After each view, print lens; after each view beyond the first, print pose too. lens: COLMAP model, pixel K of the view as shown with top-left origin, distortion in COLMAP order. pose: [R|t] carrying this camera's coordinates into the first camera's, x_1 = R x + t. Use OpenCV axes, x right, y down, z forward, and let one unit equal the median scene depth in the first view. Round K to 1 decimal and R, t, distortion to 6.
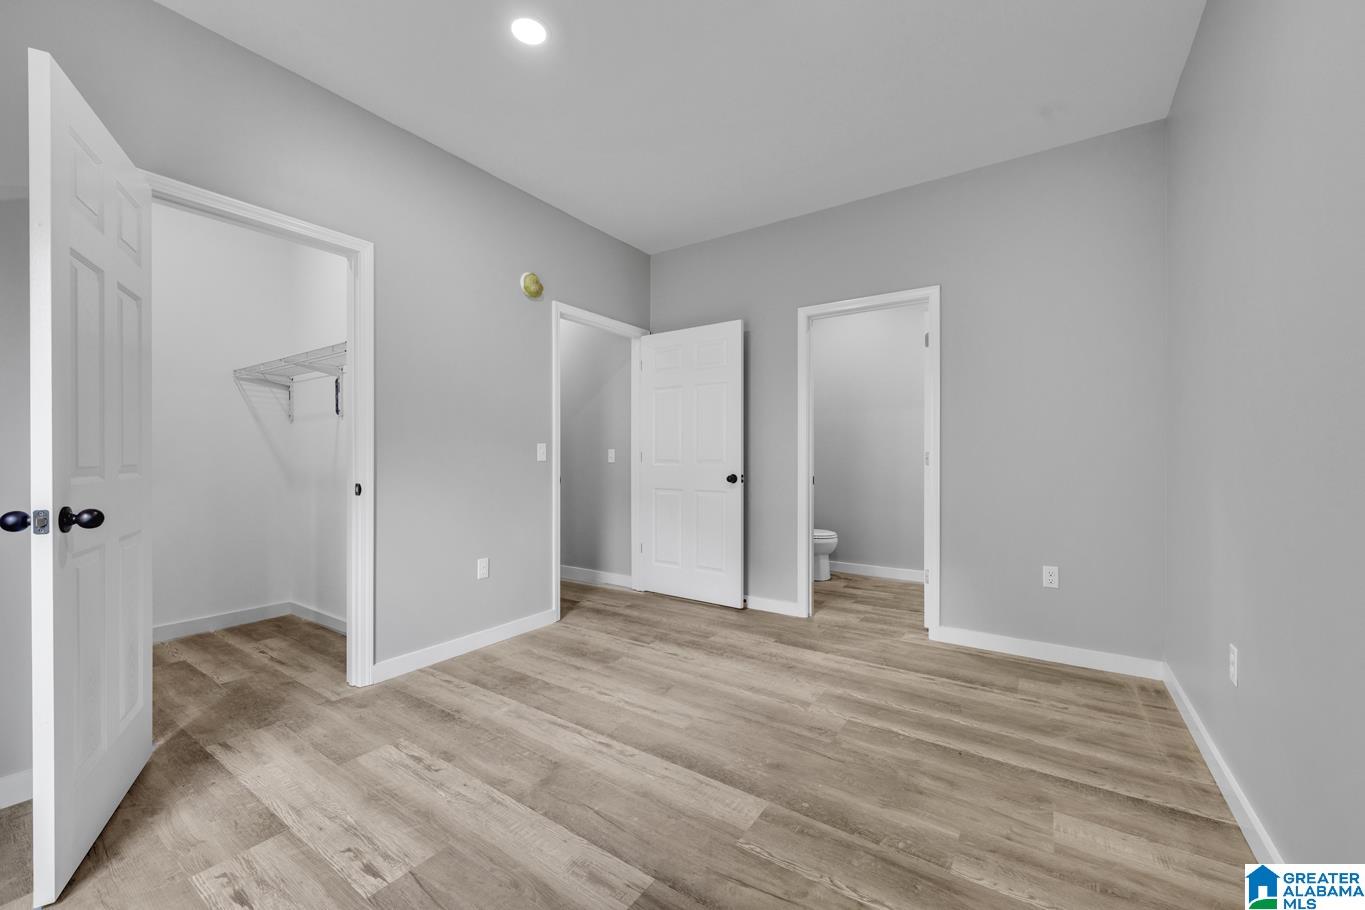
lens RADIAL K [[536.1, 0, 682.3], [0, 536.1, 461.5], [0, 0, 1]] dist [0.003867, 0.000259]
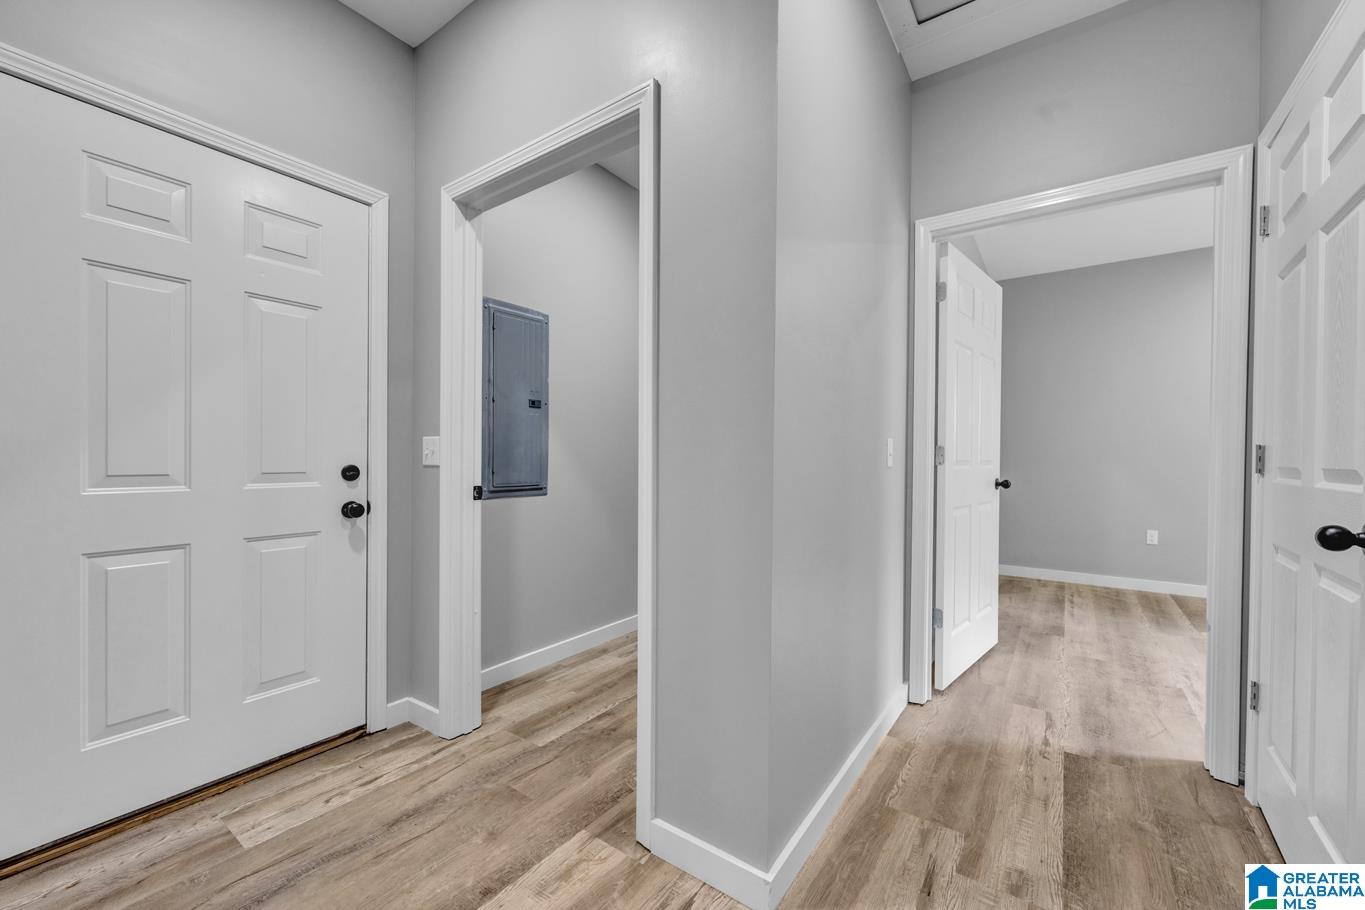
lens RADIAL K [[536.1, 0, 680.8], [0, 536.1, 457.3], [0, 0, 1]] dist [0.003867, 0.000259]
pose [[0.027297, -0.005787, 0.999611, -1.190047], [-0.000381, 0.999983, 0.005800, -0.021328], [-0.999627, -0.000539, 0.027294, 2.301718]]
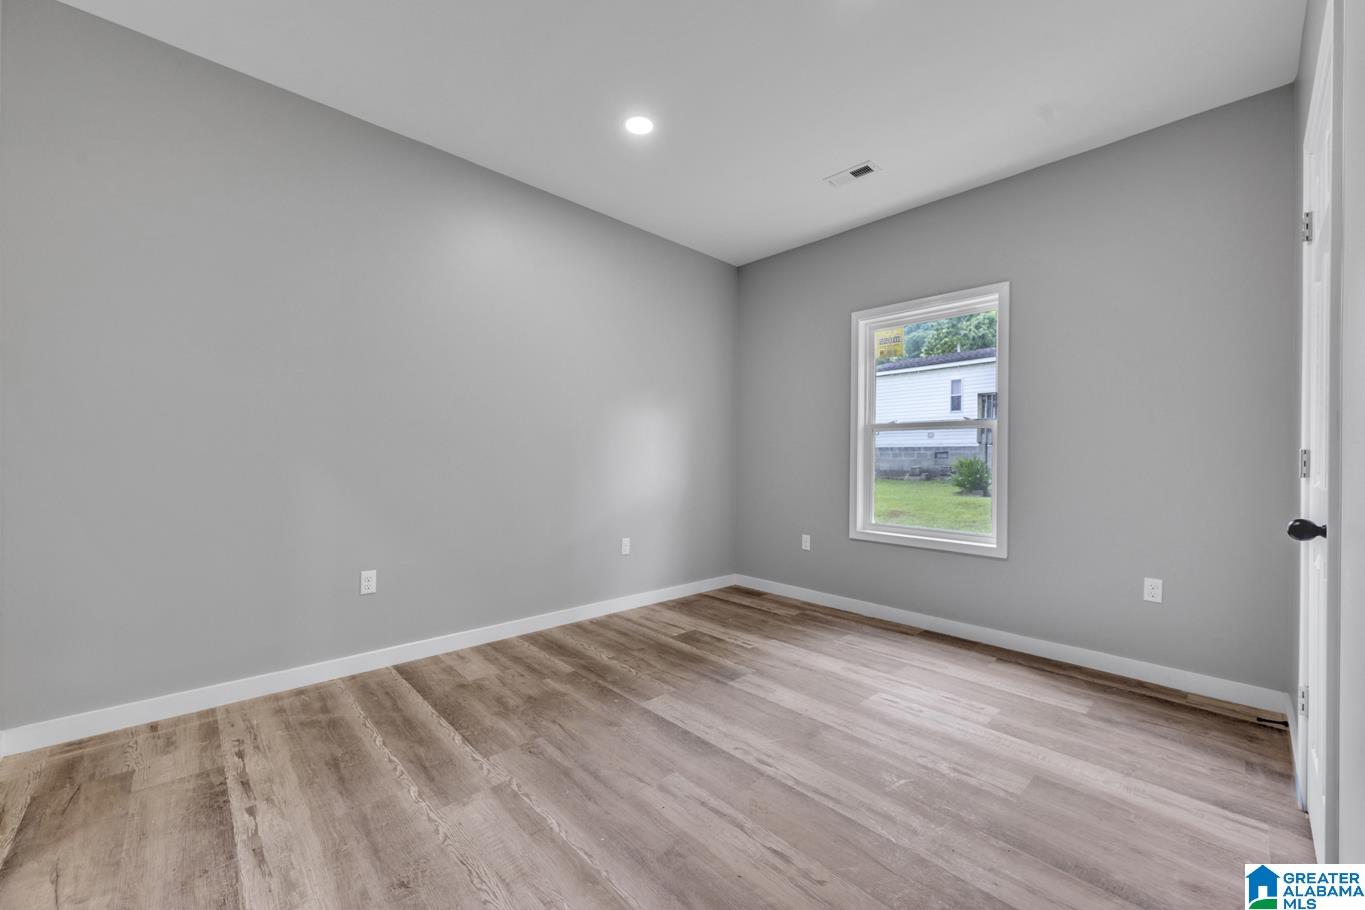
lens RADIAL K [[536.1, 0, 681.0], [0, 536.1, 457.4], [0, 0, 1]] dist [0.003867, 0.000259]
pose [[-0.975716, -0.008817, 0.218860, -0.174874], [-0.007861, 0.999955, 0.005240, -0.010370], [-0.218897, 0.003392, -0.975742, 1.685774]]
